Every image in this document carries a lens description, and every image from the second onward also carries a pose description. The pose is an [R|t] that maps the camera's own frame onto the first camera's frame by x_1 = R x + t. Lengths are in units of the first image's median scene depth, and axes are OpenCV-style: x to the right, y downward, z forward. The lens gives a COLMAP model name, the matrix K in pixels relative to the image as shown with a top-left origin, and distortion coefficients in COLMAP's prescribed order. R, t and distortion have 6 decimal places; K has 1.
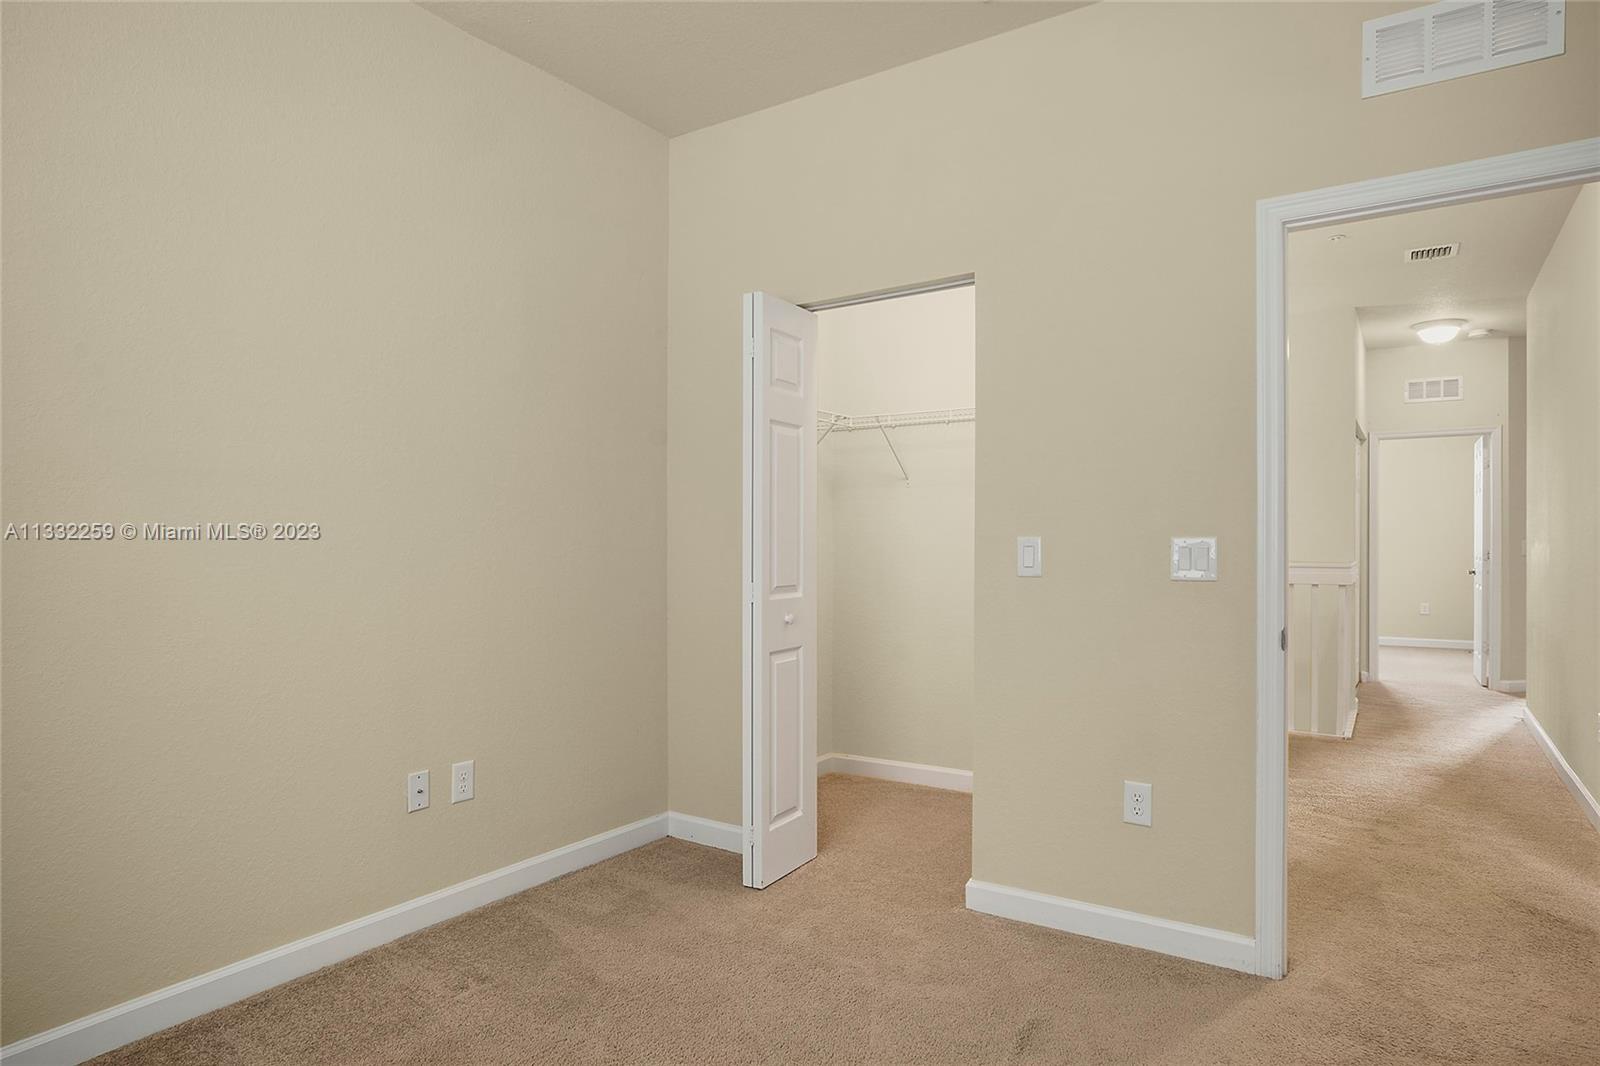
lens RADIAL K [[912.7, 0, 804.4], [0, 912.7, 540.7], [0, 0, 1]] dist [-0.026432, 0.014662]
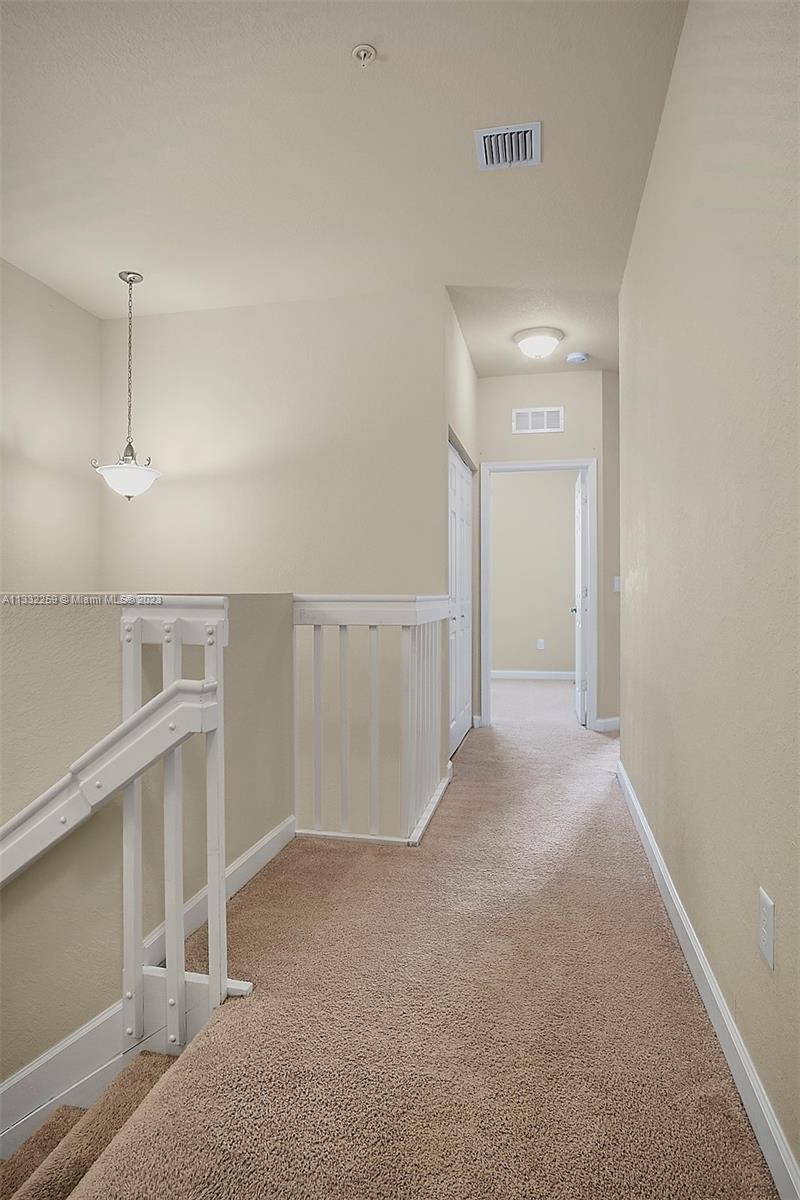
lens RADIAL K [[684.6, 0, 396.0], [0, 684.6, 598.9], [0, 0, 1]] dist [-0.026432, 0.014662]
pose [[0.932551, -0.006794, 0.360976, 0.294181], [0.005224, 0.999972, 0.005325, 0.018825], [-0.361002, -0.003081, 0.932560, 0.378986]]
